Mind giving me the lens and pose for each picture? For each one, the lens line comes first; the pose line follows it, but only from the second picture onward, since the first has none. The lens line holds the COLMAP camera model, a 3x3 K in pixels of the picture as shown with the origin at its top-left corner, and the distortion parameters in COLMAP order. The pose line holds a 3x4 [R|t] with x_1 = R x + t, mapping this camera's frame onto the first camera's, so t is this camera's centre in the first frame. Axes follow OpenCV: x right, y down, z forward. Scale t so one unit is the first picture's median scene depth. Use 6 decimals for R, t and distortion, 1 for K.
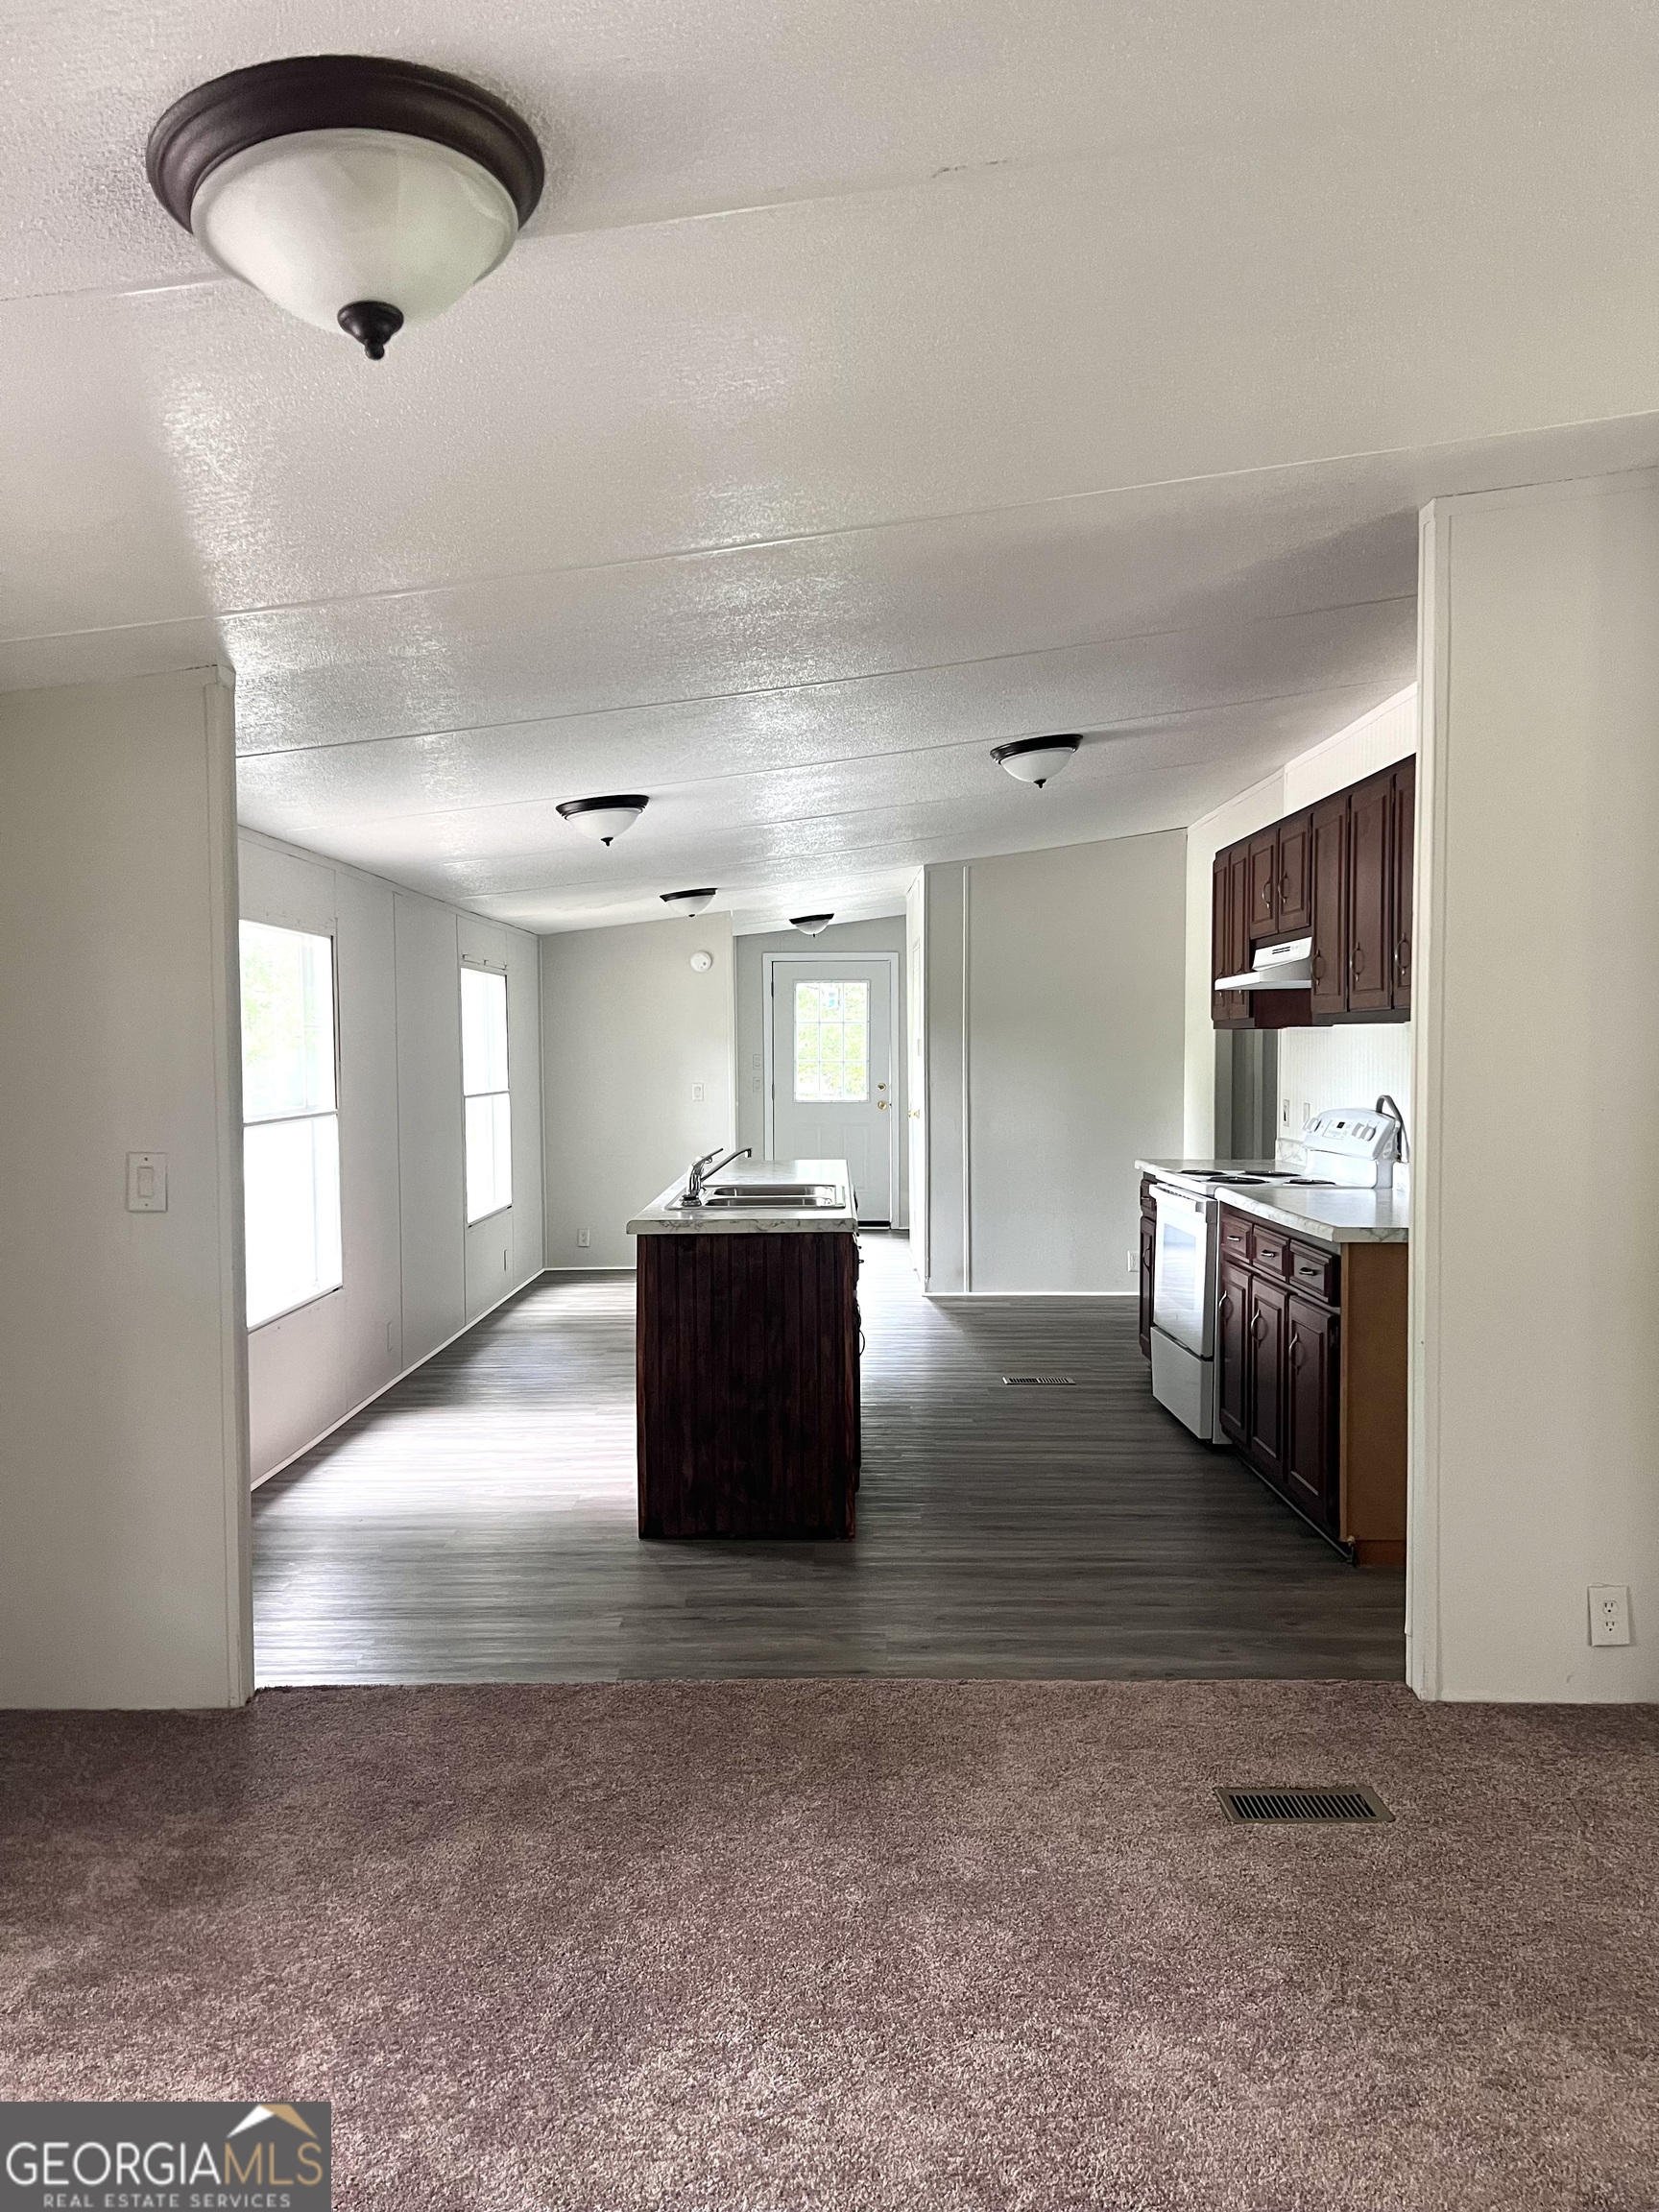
lens RADIAL K [[1662.7, 0, 829.5], [0, 1662.7, 1106.0], [0, 0, 1]] dist [0.109198, -0.085741]
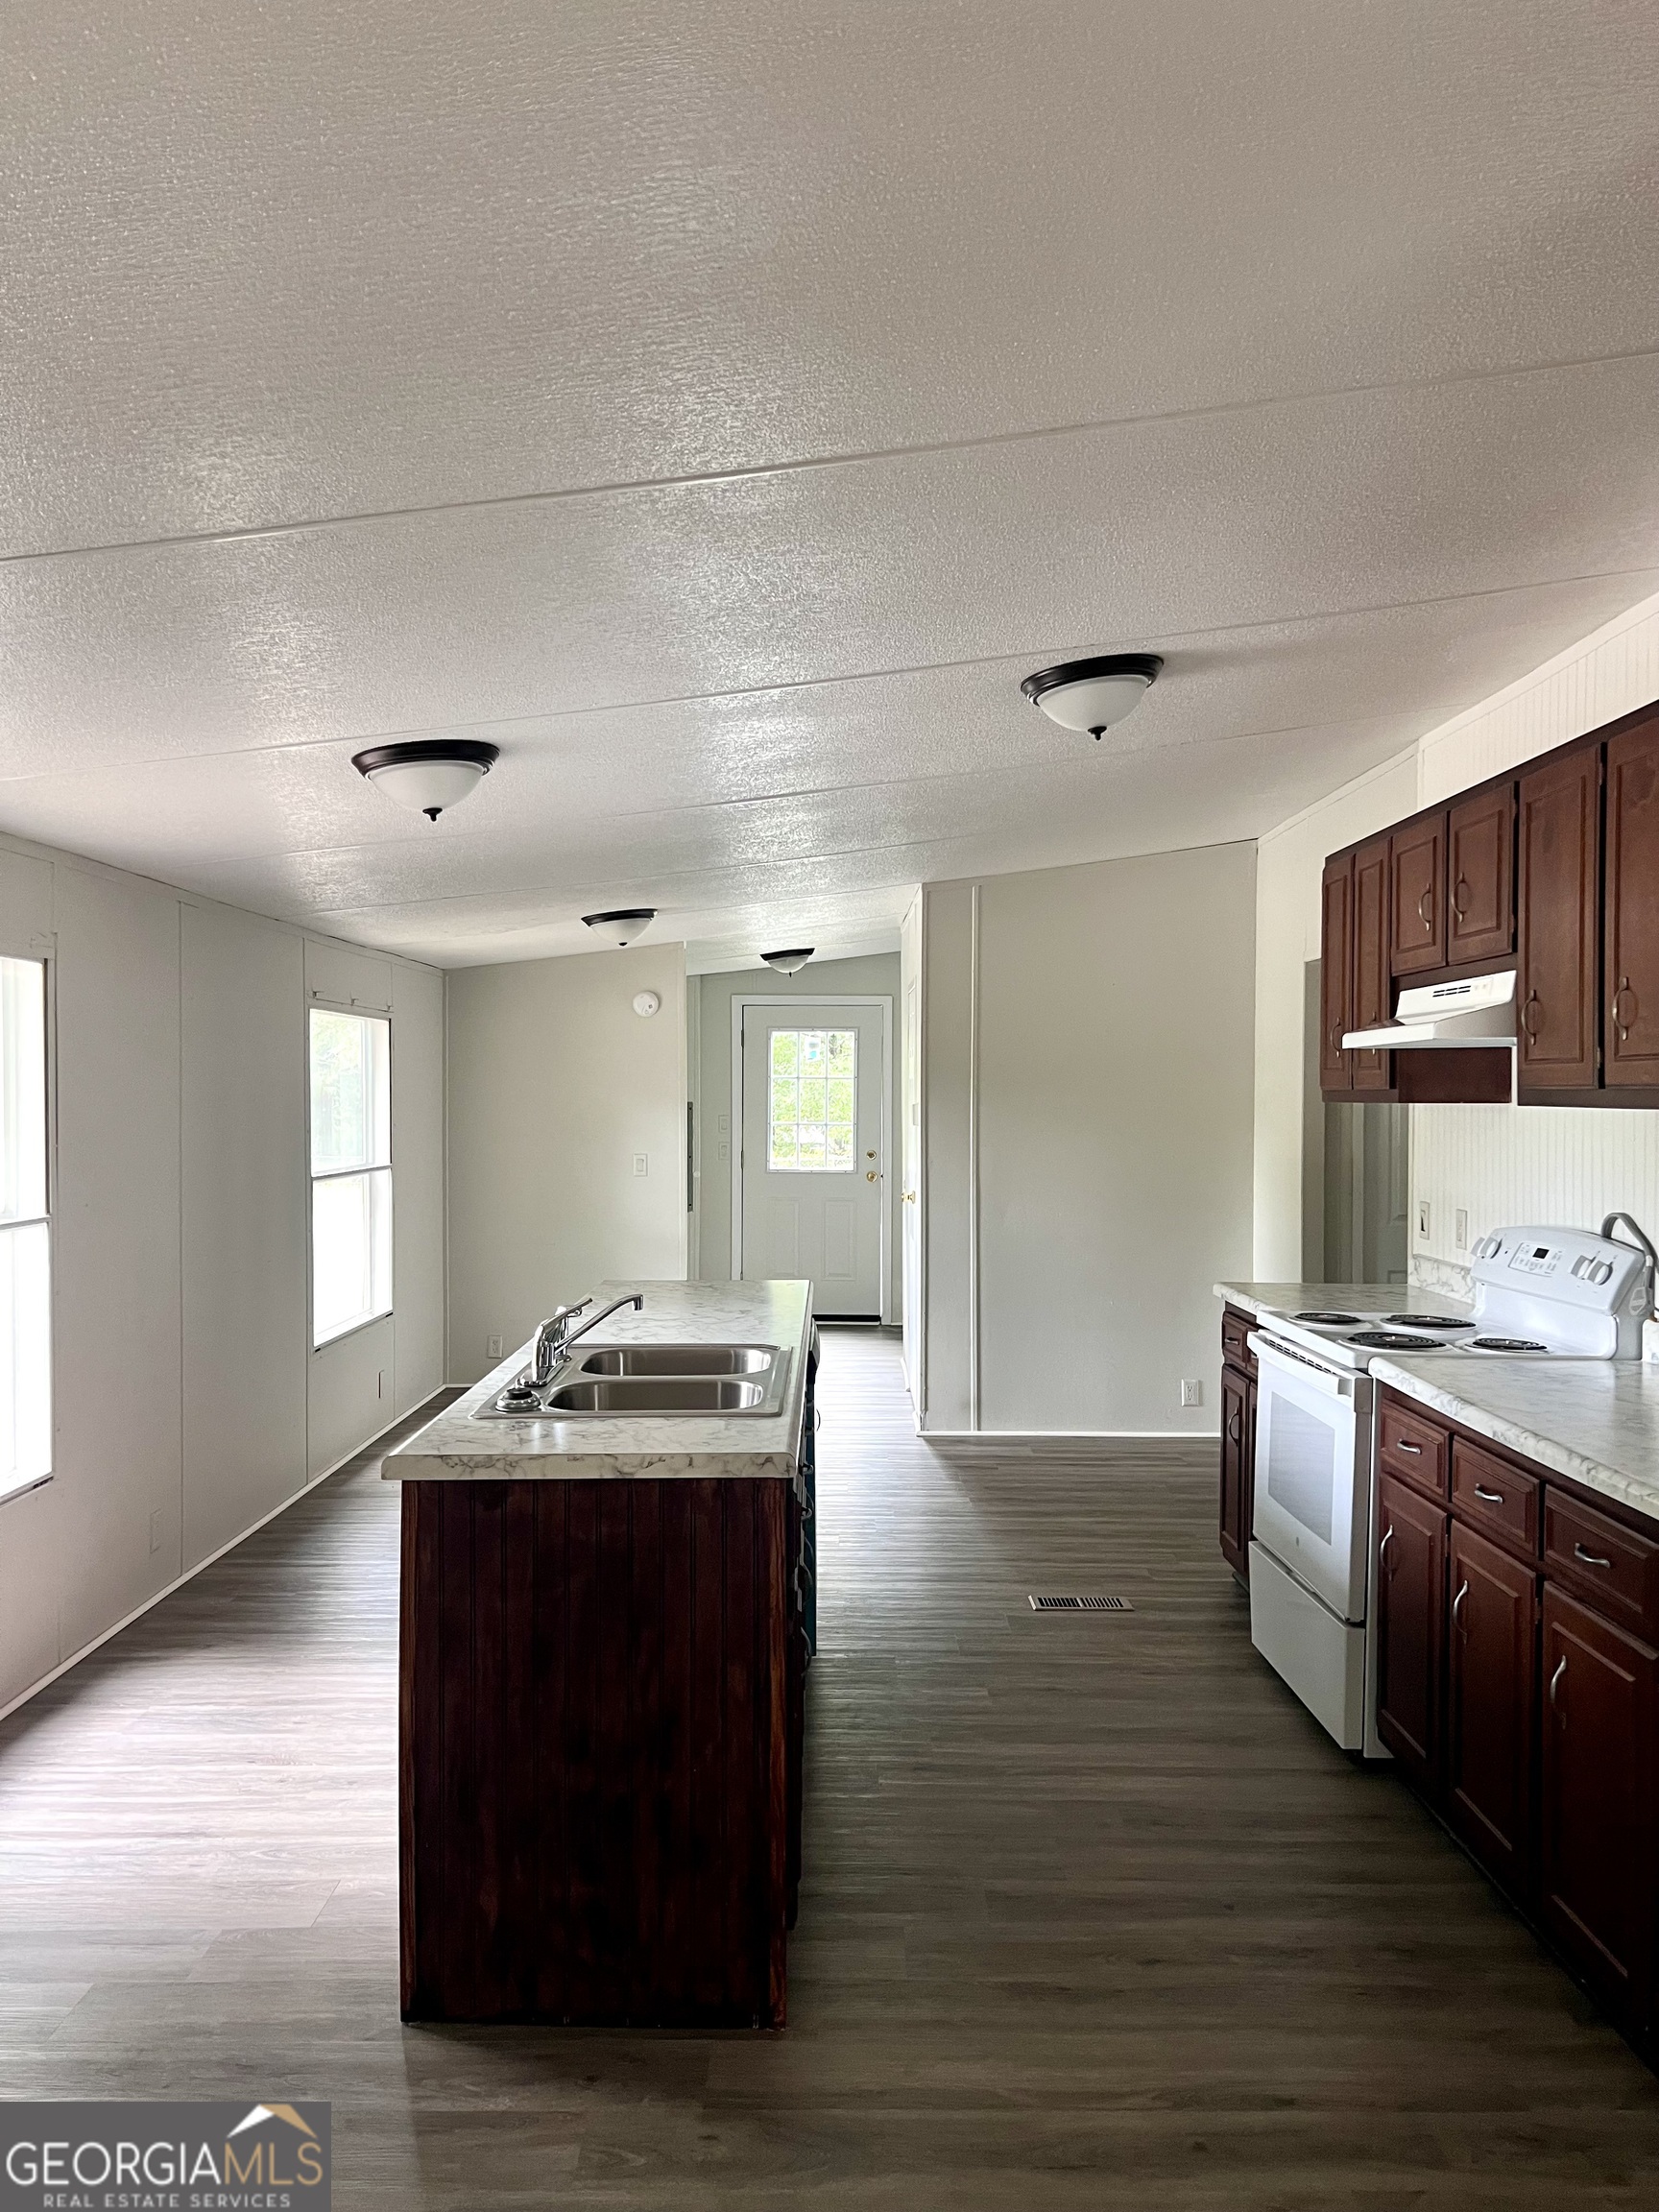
lens RADIAL K [[1704.9, 0, 829.5], [0, 1704.9, 1106.0], [0, 0, 1]] dist [0.005962, 0.000959]
pose [[0.999964, 0.008331, 0.001575, 0.019020], [-0.008281, 0.999525, -0.029695, -0.023520], [-0.001821, 0.029680, 0.999558, 0.304527]]
